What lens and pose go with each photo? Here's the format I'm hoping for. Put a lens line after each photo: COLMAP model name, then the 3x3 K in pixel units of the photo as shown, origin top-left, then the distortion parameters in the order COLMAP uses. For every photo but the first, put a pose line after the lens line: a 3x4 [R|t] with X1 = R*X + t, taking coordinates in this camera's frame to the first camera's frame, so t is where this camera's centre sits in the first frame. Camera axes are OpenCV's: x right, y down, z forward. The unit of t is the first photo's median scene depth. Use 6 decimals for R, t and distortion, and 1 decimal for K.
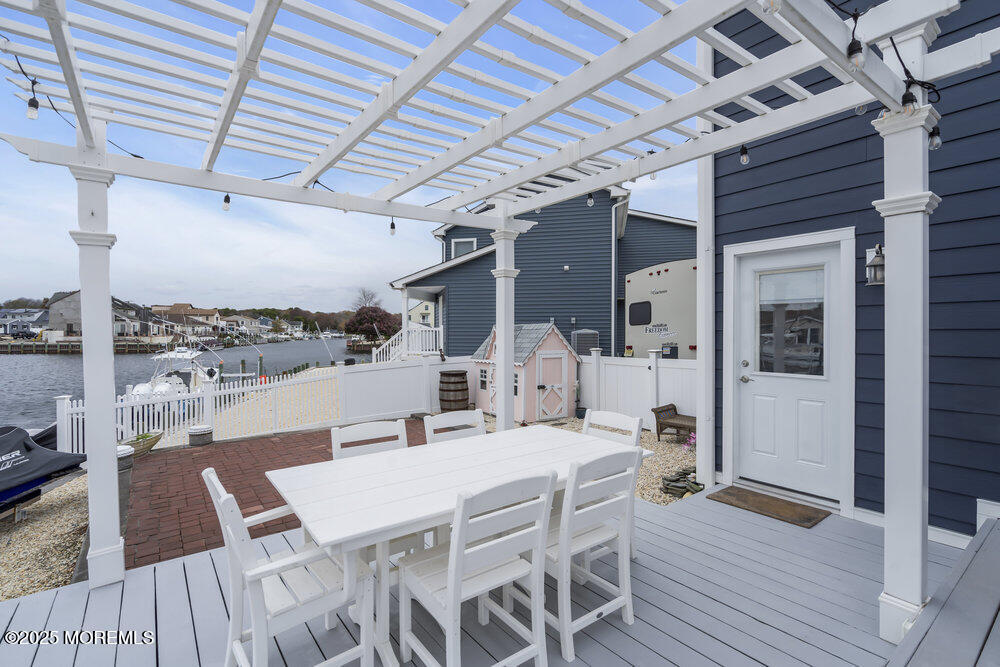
lens RADIAL K [[456.3, 0, 498.5], [0, 456.3, 333.4], [0, 0, 1]] dist [-0.001890, 0.000238]
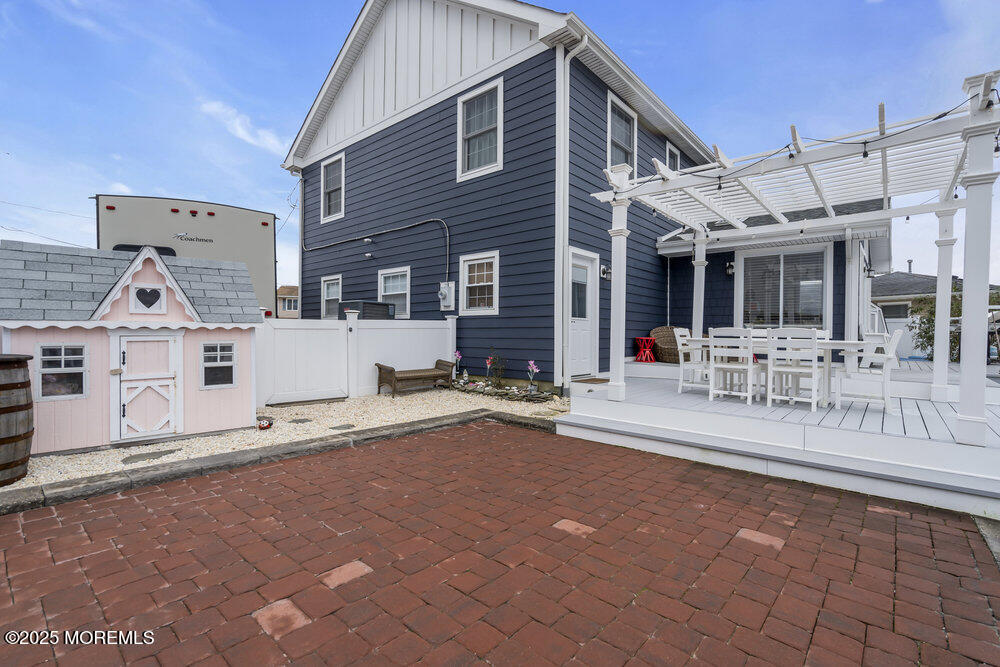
lens RADIAL K [[456.3, 0, 498.5], [0, 456.3, 333.4], [0, 0, 1]] dist [-0.001890, 0.000238]
pose [[-0.210046, 0.004364, 0.977682, -0.306423], [-0.006645, 0.999961, -0.005891, 0.040927], [-0.977669, -0.007734, -0.210009, 0.429569]]
